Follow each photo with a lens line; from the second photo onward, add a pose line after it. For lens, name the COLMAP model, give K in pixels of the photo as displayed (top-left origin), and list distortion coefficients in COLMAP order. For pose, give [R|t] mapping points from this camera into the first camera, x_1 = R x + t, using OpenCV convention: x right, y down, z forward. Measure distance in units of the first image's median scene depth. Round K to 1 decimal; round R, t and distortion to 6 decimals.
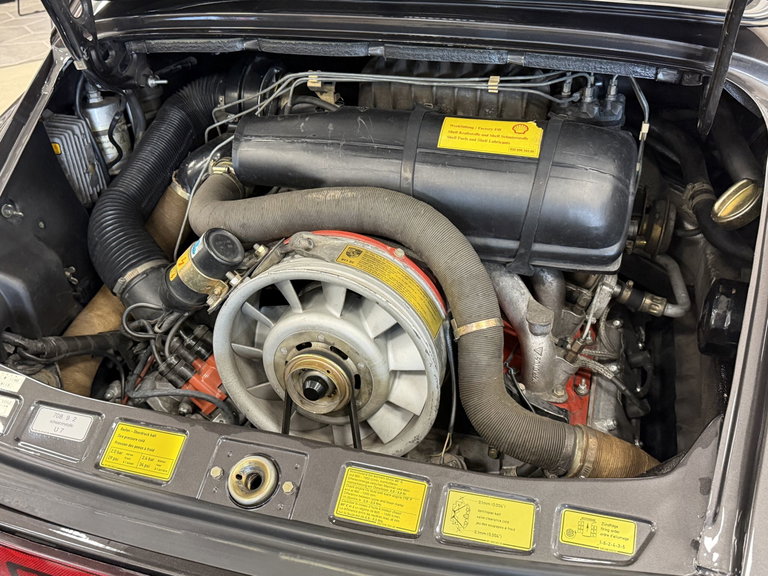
lens RADIAL K [[762.1, 0, 387.9], [0, 762.1, 288.4], [0, 0, 1]] dist [0.194270, -0.458442]
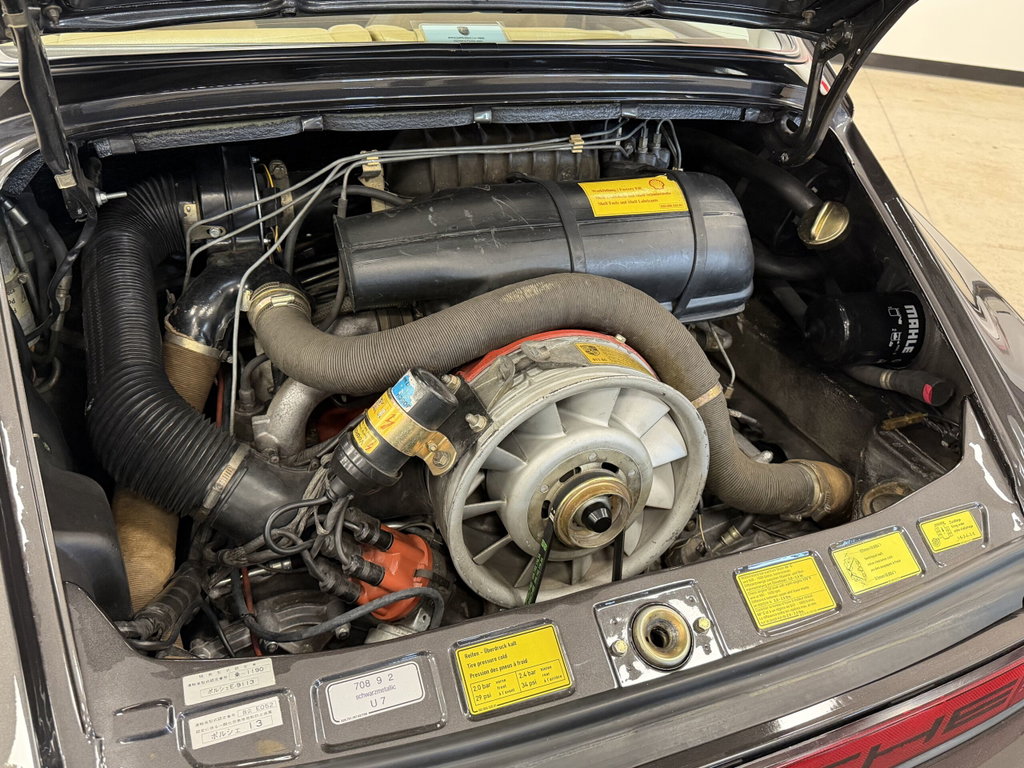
lens RADIAL K [[840.8, 0, 514.1], [0, 840.8, 384.1], [0, 0, 1]] dist [0.146575, -0.296326]
pose [[0.775502, -0.262140, 0.574352, -0.615829], [0.258741, 0.961781, 0.089609, -0.108752], [-0.575891, 0.079117, 0.813690, 0.270885]]
